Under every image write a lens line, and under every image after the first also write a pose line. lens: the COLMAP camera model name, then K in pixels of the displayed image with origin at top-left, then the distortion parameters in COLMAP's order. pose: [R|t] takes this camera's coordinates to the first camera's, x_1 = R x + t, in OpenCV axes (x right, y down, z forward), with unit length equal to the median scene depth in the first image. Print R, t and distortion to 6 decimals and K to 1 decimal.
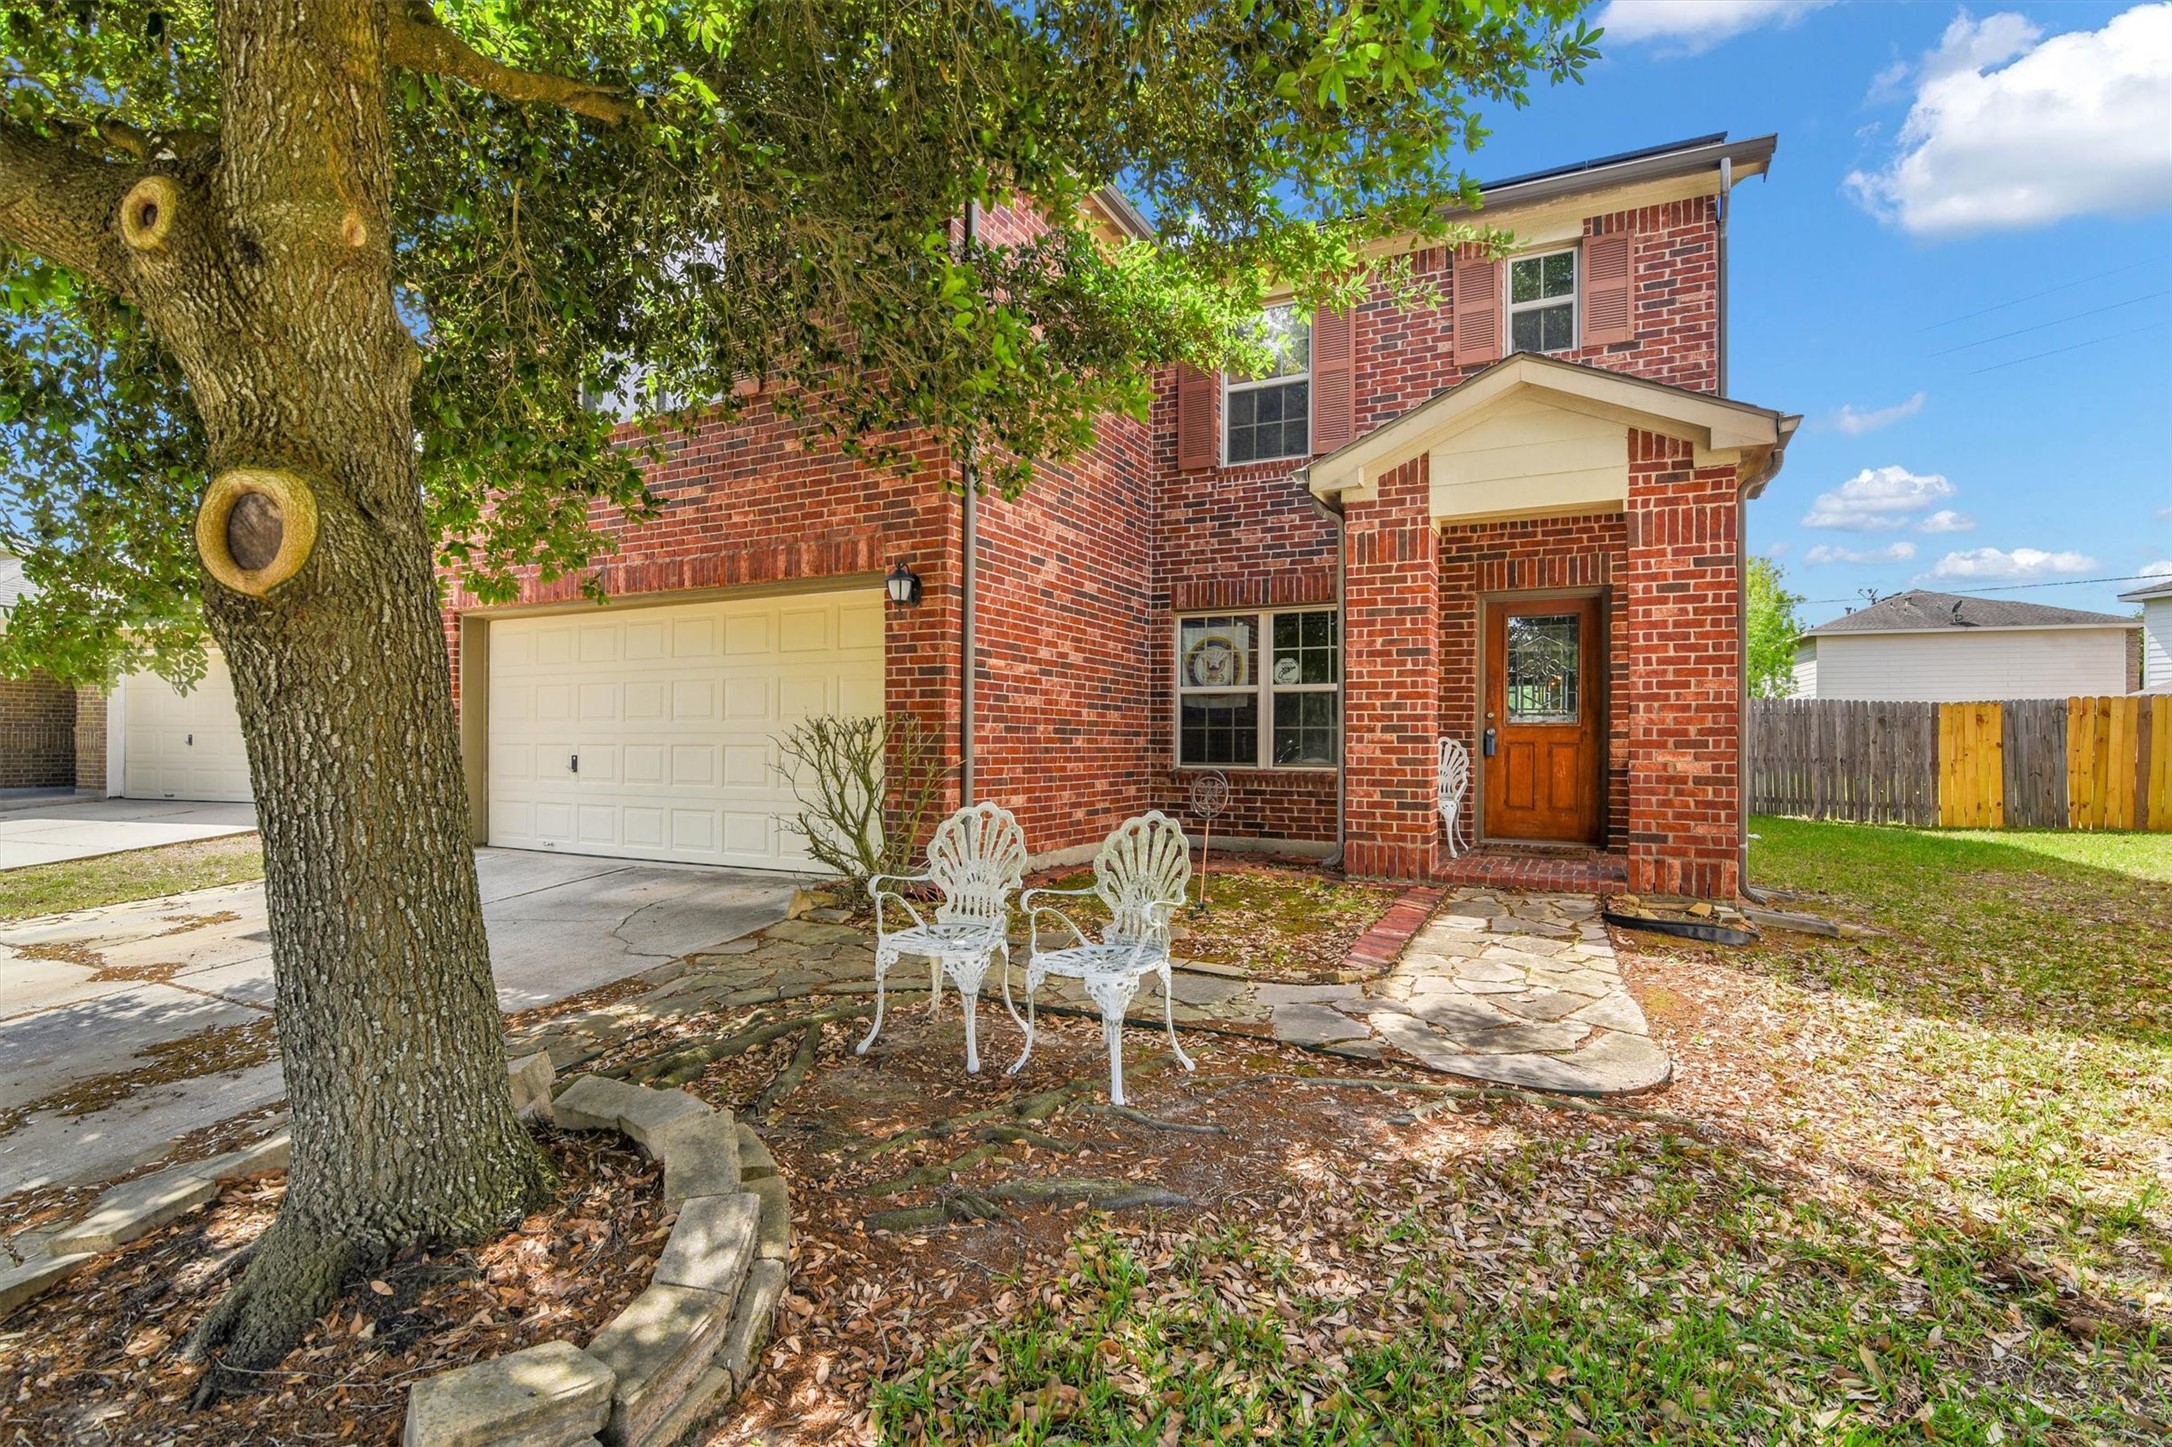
lens RADIAL K [[1015.8, 0, 1098.9], [0, 1015.8, 733.8], [0, 0, 1]] dist [-0.012643, -0.000059]
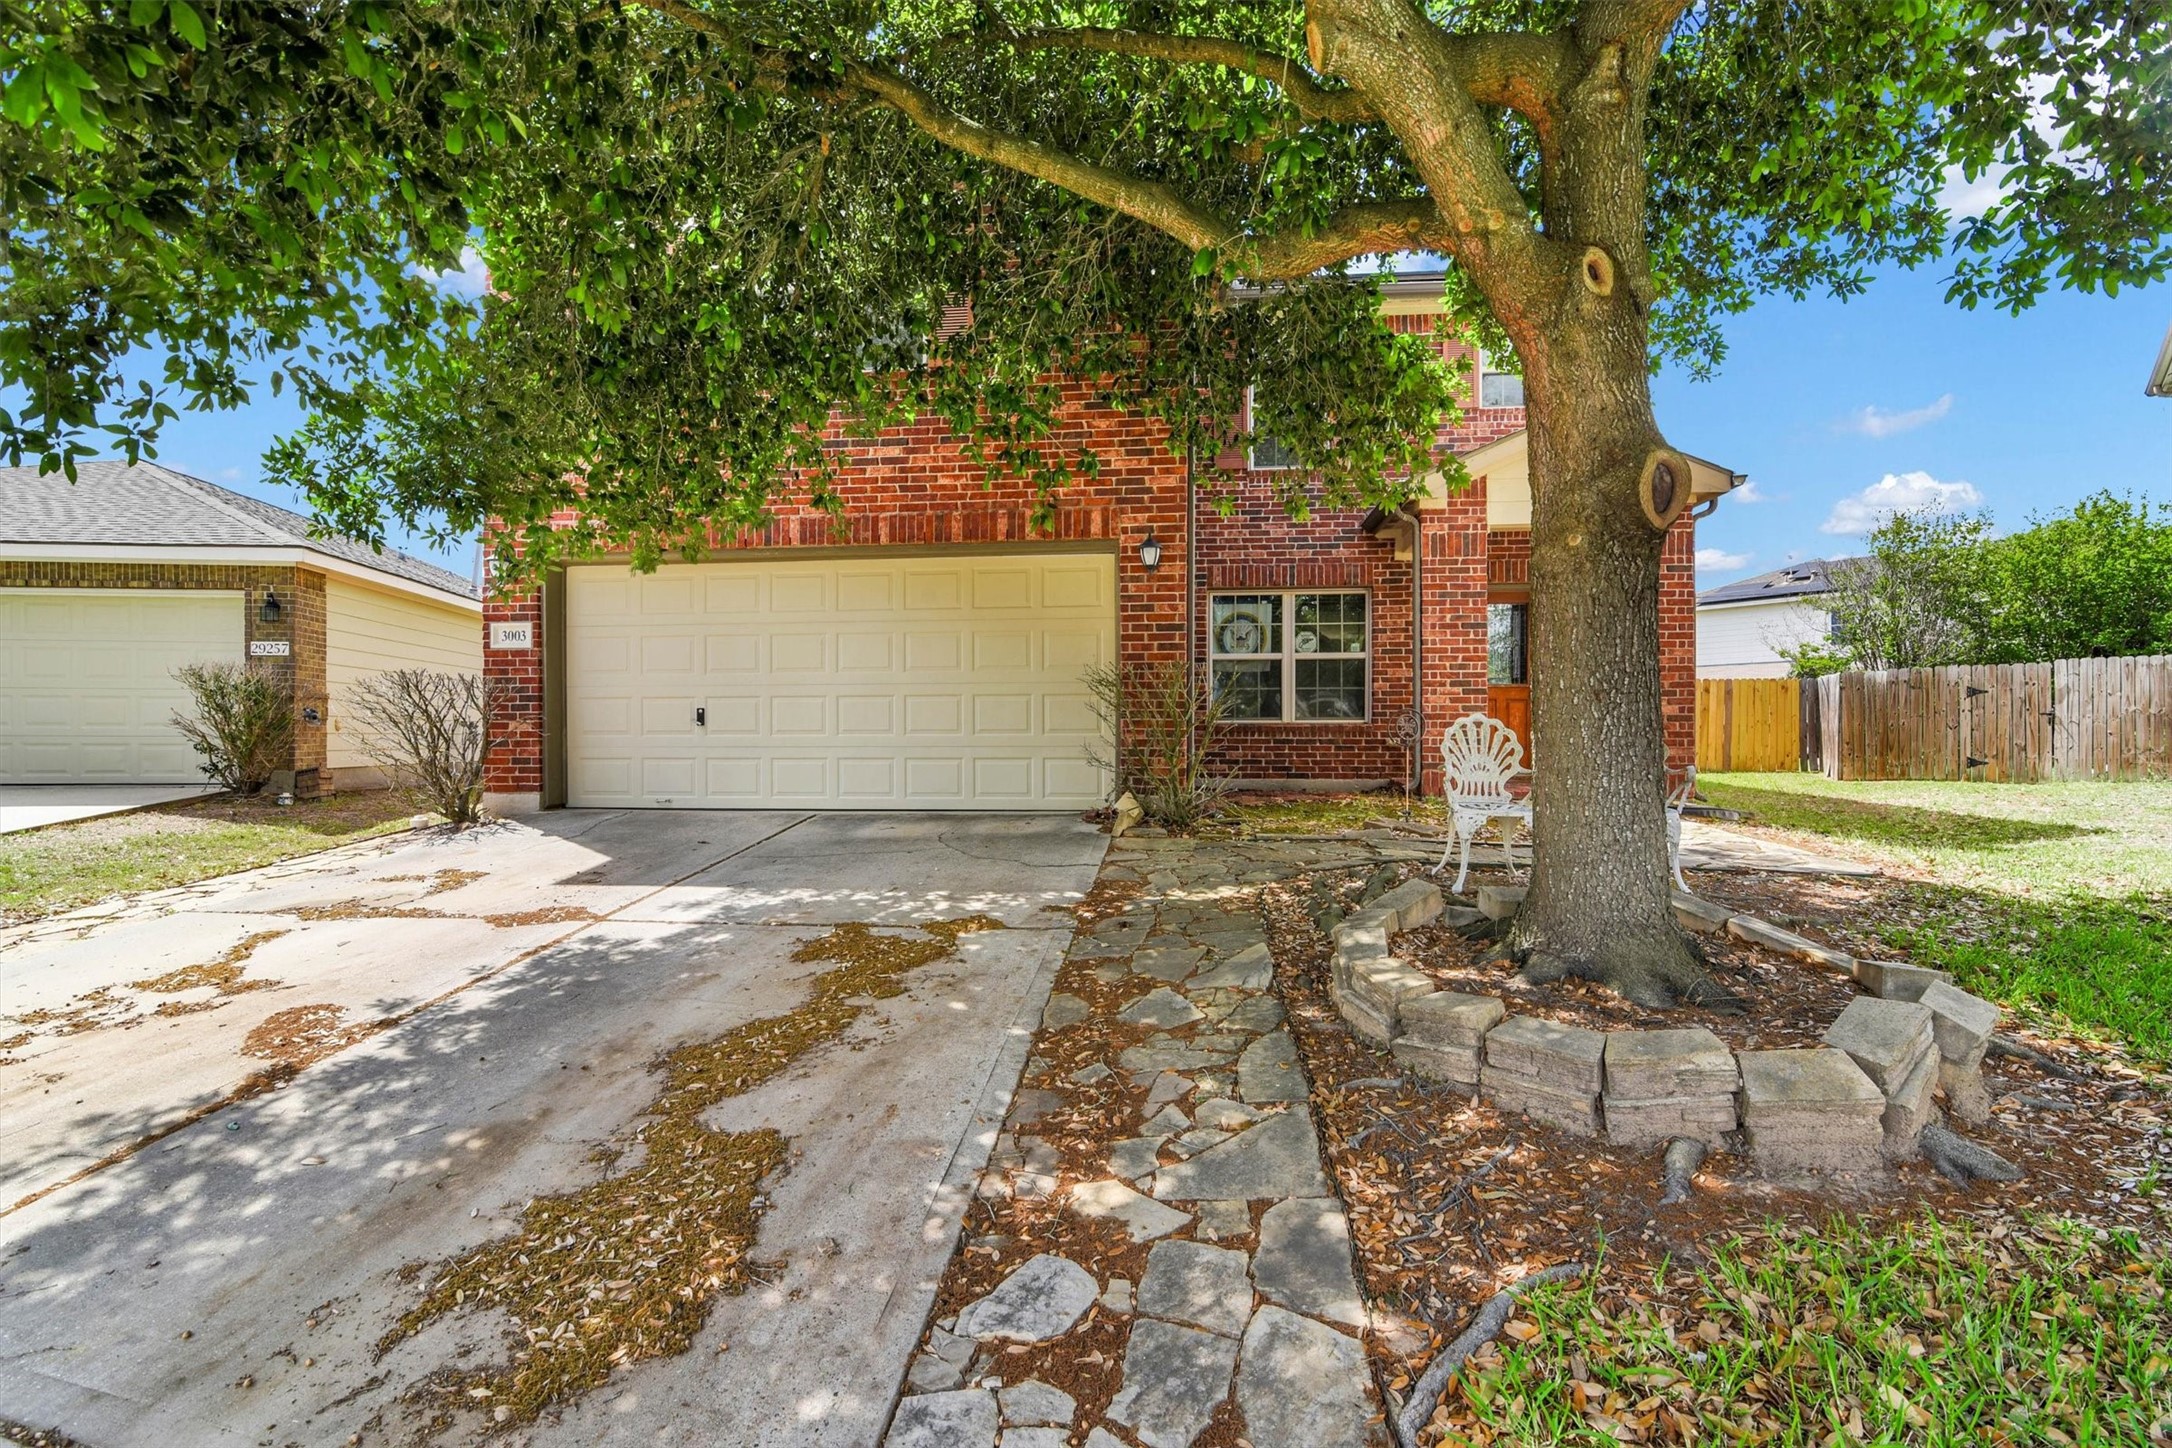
lens RADIAL K [[996.9, 0, 1089.9], [0, 996.9, 735.2], [0, 0, 1]] dist [-0.013116, -0.000511]
pose [[0.935068, -0.006704, 0.354404, -0.606444], [0.002796, 0.999930, 0.011538, 0.044976], [-0.354456, -0.009798, 0.935021, -0.038568]]
